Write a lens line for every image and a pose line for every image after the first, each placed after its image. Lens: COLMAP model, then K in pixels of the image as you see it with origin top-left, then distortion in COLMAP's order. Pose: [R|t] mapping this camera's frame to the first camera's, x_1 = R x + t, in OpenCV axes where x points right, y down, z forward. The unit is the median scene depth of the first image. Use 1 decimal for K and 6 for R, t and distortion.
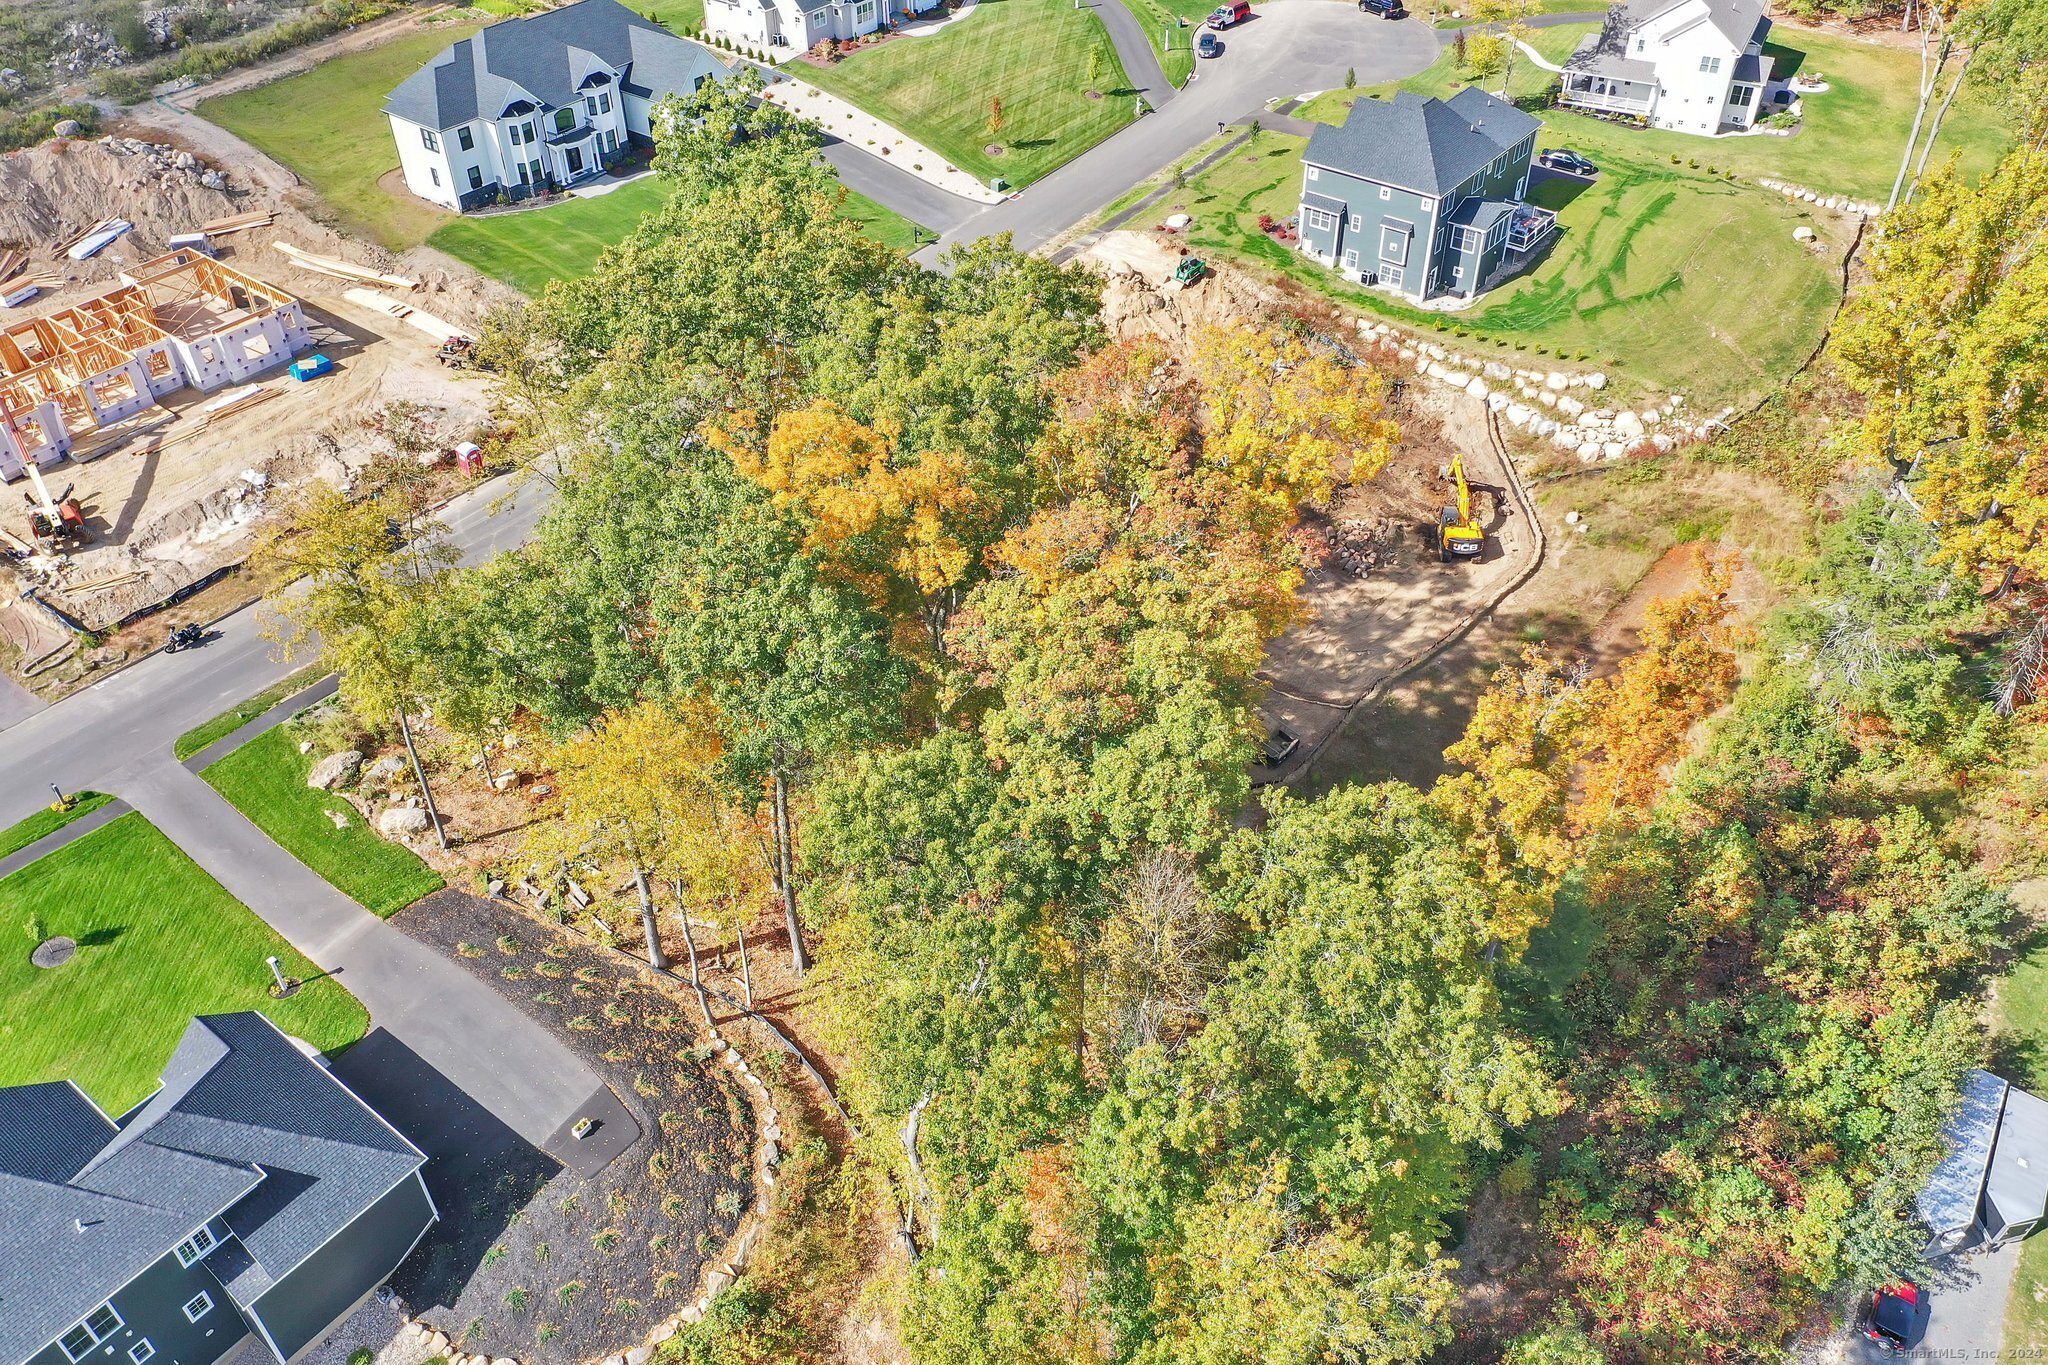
lens RADIAL K [[1599.4, 0, 1032.7], [0, 1599.4, 690.3], [0, 0, 1]] dist [0.004523, 0.002626]
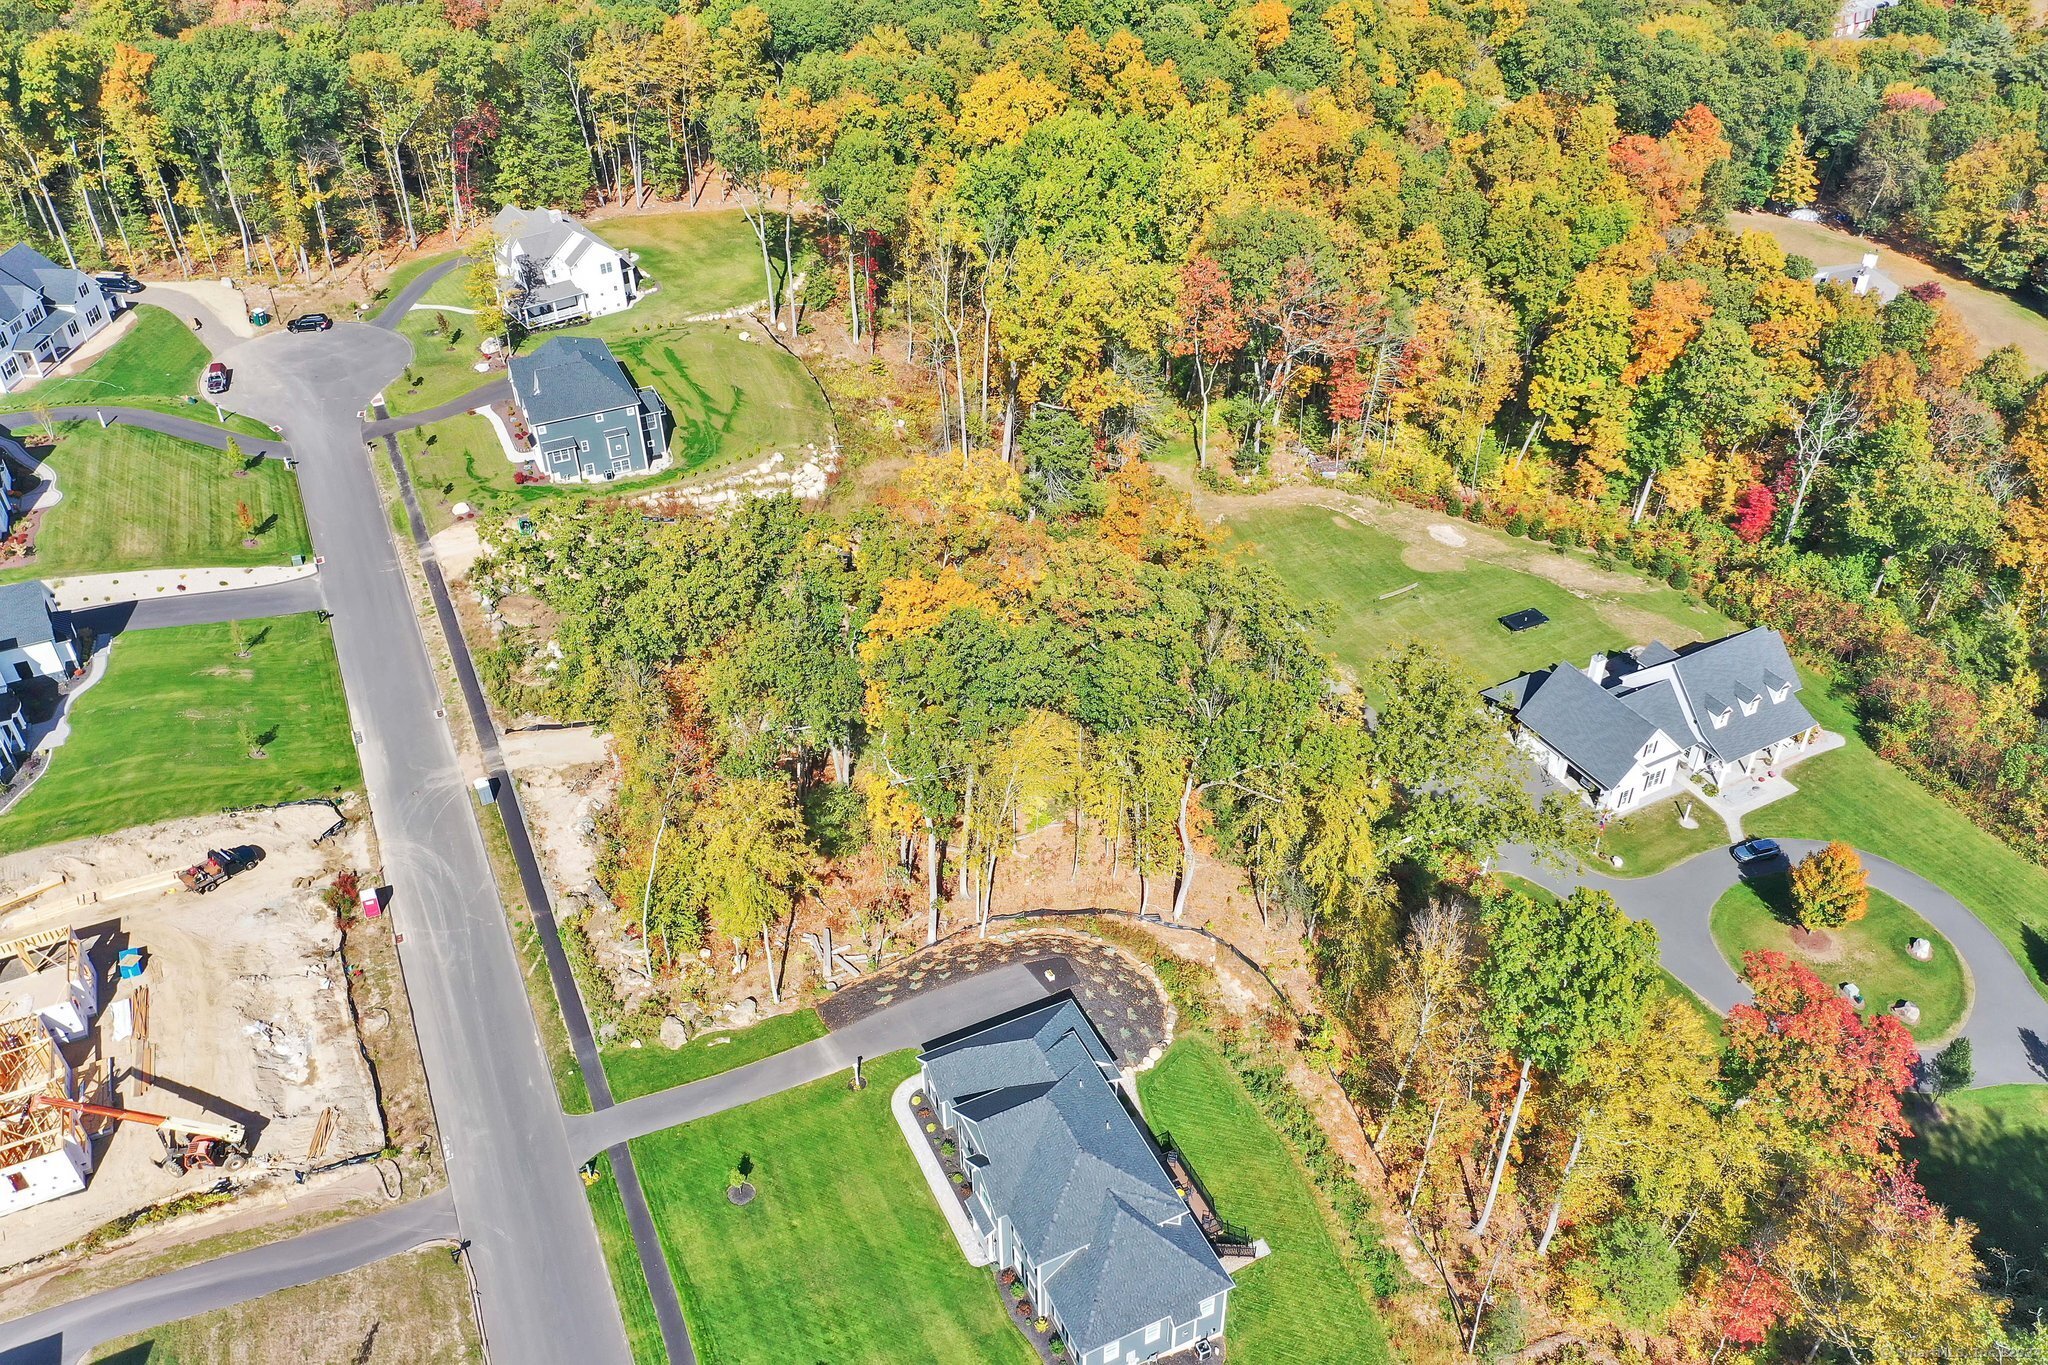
lens RADIAL K [[1599.4, 0, 1032.7], [0, 1599.4, 690.3], [0, 0, 1]] dist [0.004523, 0.002626]
pose [[0.452955, -0.536577, 0.711980, -0.742637], [0.582490, 0.782697, 0.219298, -0.201331], [-0.674935, 0.315389, 0.667078, -0.146856]]
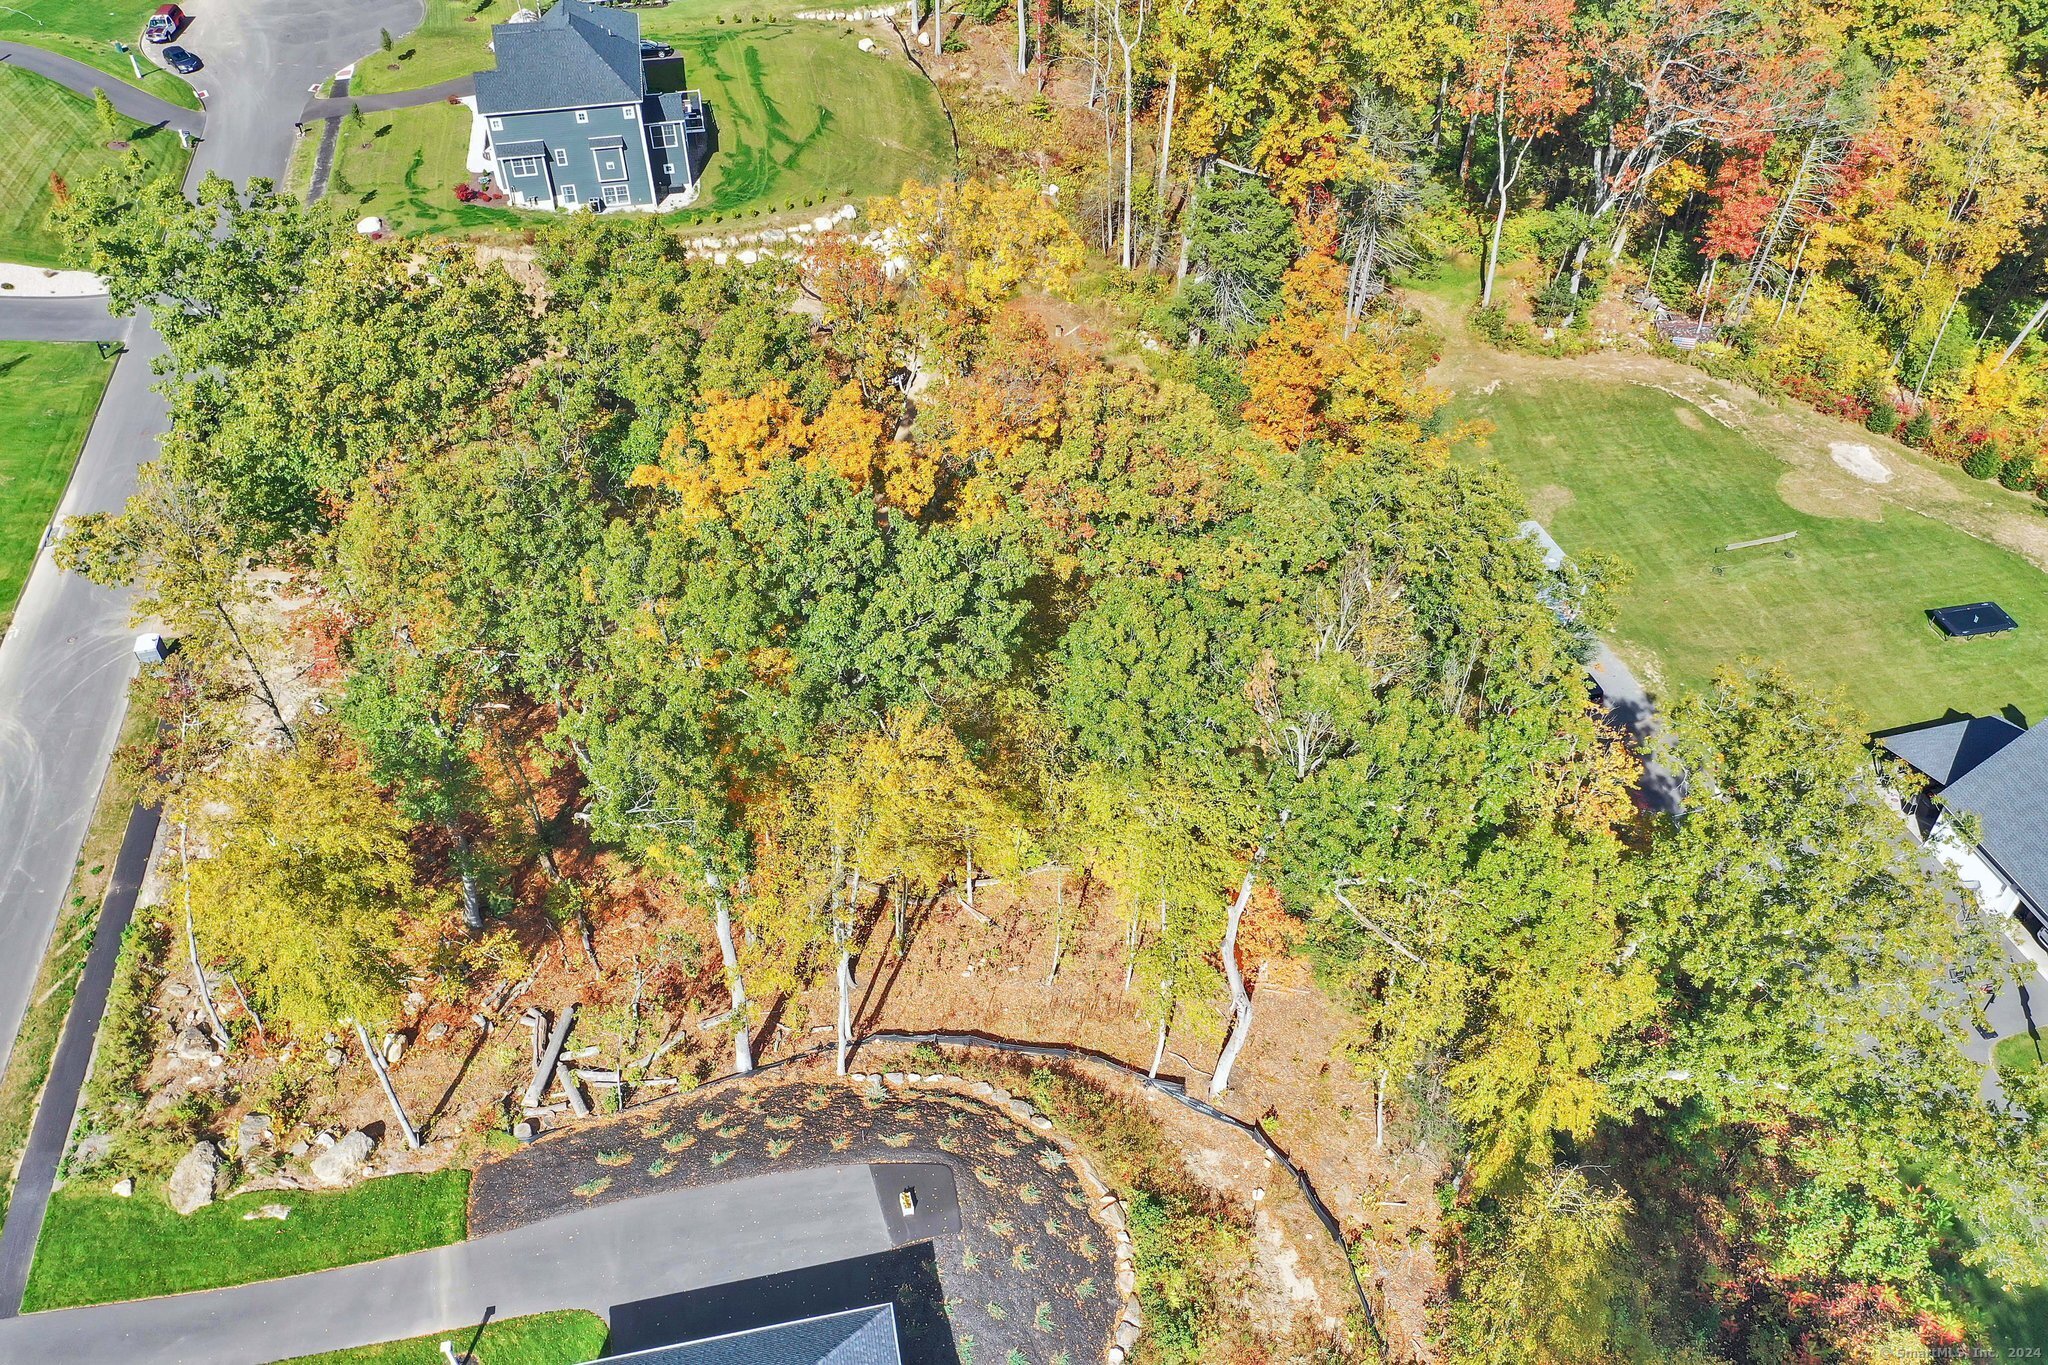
lens RADIAL K [[1599.4, 0, 1032.7], [0, 1599.4, 690.3], [0, 0, 1]] dist [0.004523, 0.002626]
pose [[0.655286, -0.508897, 0.558234, -0.319955], [0.491998, 0.848295, 0.195788, -0.064943], [-0.573183, 0.146353, 0.806252, 0.092910]]
